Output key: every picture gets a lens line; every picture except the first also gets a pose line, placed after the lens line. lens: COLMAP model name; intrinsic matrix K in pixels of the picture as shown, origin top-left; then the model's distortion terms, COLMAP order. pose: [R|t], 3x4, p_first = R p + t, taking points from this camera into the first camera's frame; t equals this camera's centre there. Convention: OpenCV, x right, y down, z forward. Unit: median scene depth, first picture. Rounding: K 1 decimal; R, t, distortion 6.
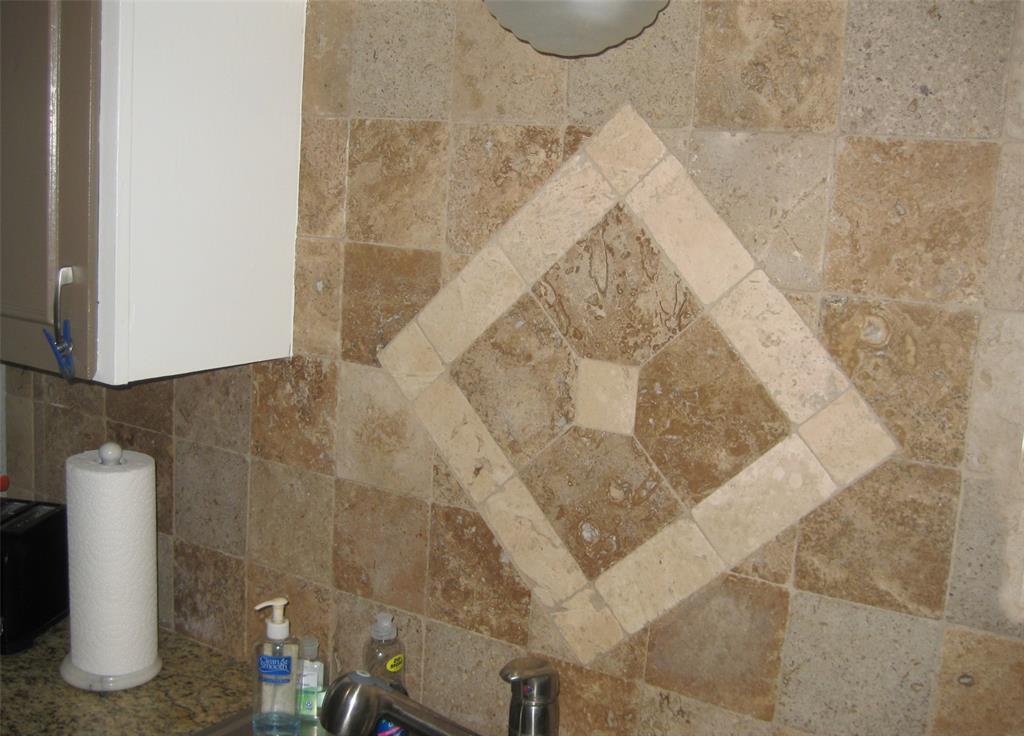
lens RADIAL K [[1115.7, 0, 512.0], [0, 1115.7, 368.0], [0, 0, 1]] dist [-0.081943, -0.021897]
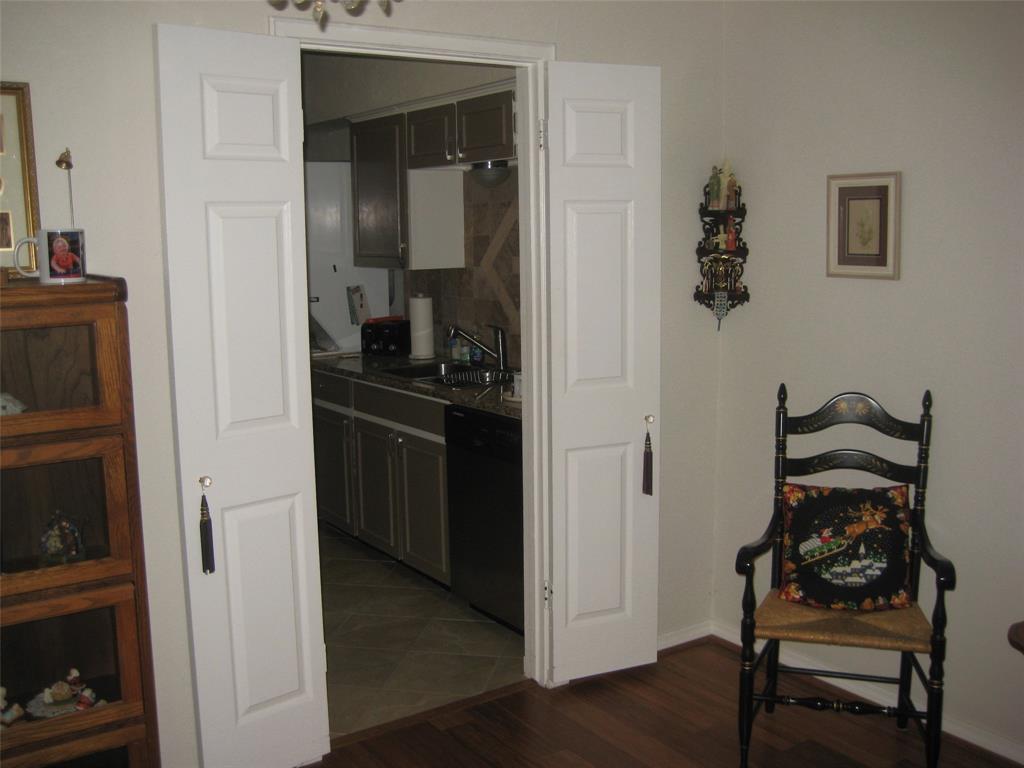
lens RADIAL K [[1037.2, 0, 512.0], [0, 1037.2, 384.0], [0, 0, 1]] dist [-0.499569, 0.004036]
pose [[0.912908, -0.015102, -0.407886, 1.505080], [0.006047, 0.999706, -0.023480, 0.516498], [0.408121, 0.018968, 0.912731, -2.312271]]
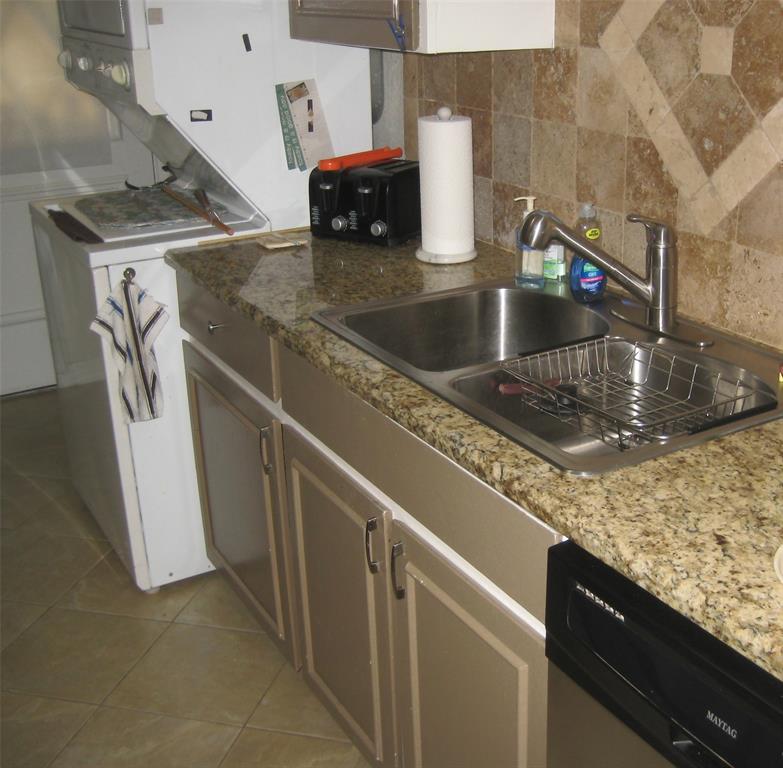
lens RADIAL K [[1102.5, 0, 391.5], [0, 1102.5, 384.0], [0, 0, 1]] dist [-0.197255, 0.219450]
pose [[0.863775, 0.098618, -0.494132, 0.432695], [-0.004871, 0.982249, 0.187521, 0.185817], [0.503853, -0.159569, 0.848922, -0.491545]]
